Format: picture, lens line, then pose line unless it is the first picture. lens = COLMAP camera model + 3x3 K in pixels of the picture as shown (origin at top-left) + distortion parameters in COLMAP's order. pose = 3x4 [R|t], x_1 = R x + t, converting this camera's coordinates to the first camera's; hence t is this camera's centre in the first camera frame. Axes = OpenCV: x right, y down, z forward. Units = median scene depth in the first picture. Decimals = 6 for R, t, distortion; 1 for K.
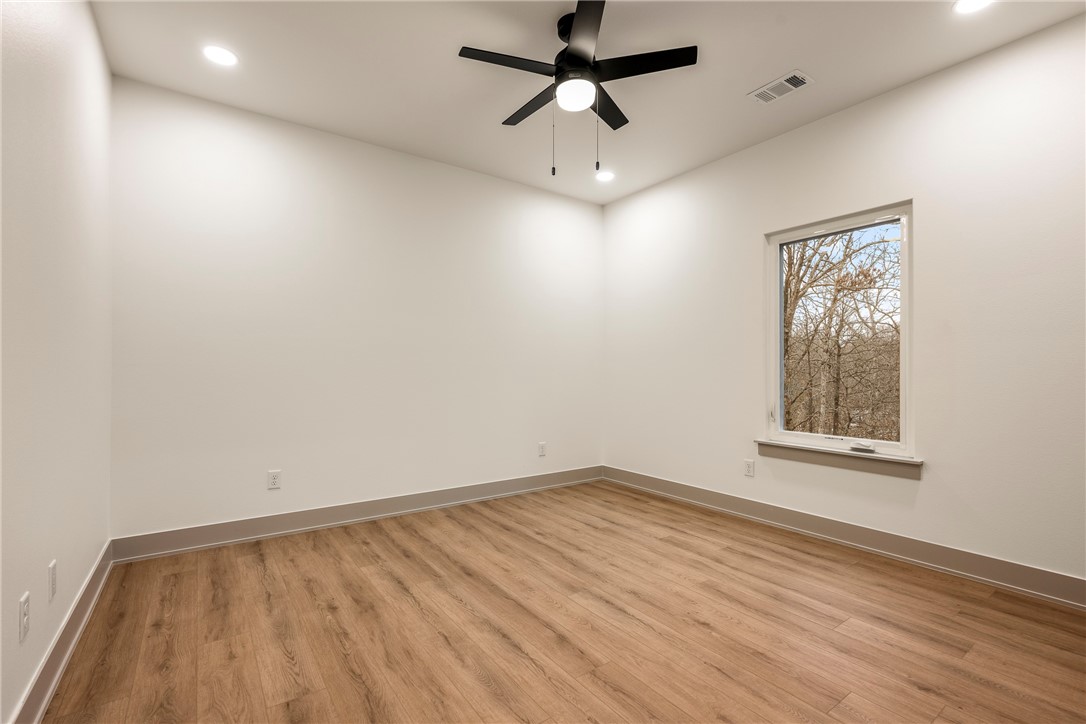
lens RADIAL K [[478.3, 0, 542.1], [0, 478.3, 363.6], [0, 0, 1]] dist [-0.007584, 0.002589]
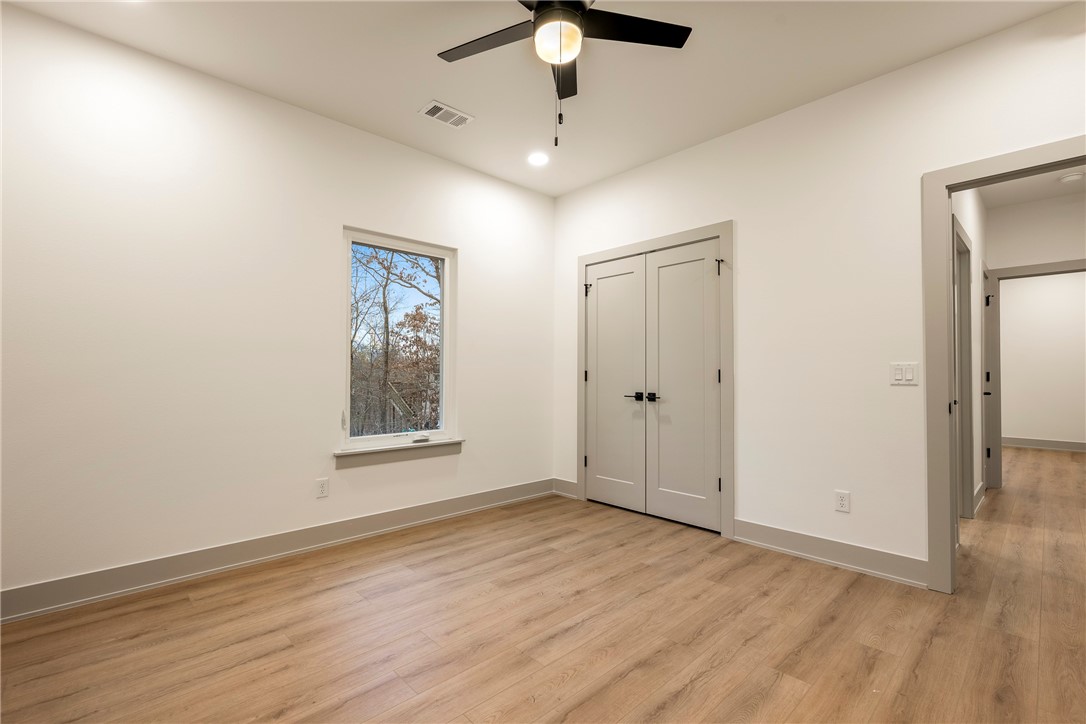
lens RADIAL K [[478.3, 0, 538.9], [0, 478.3, 365.0], [0, 0, 1]] dist [-0.007584, 0.002589]
pose [[-0.127453, 0.016278, 0.991711, -0.603643], [-0.013110, 0.999750, -0.018095, 0.009440], [-0.991758, -0.015308, -0.127208, 0.929052]]
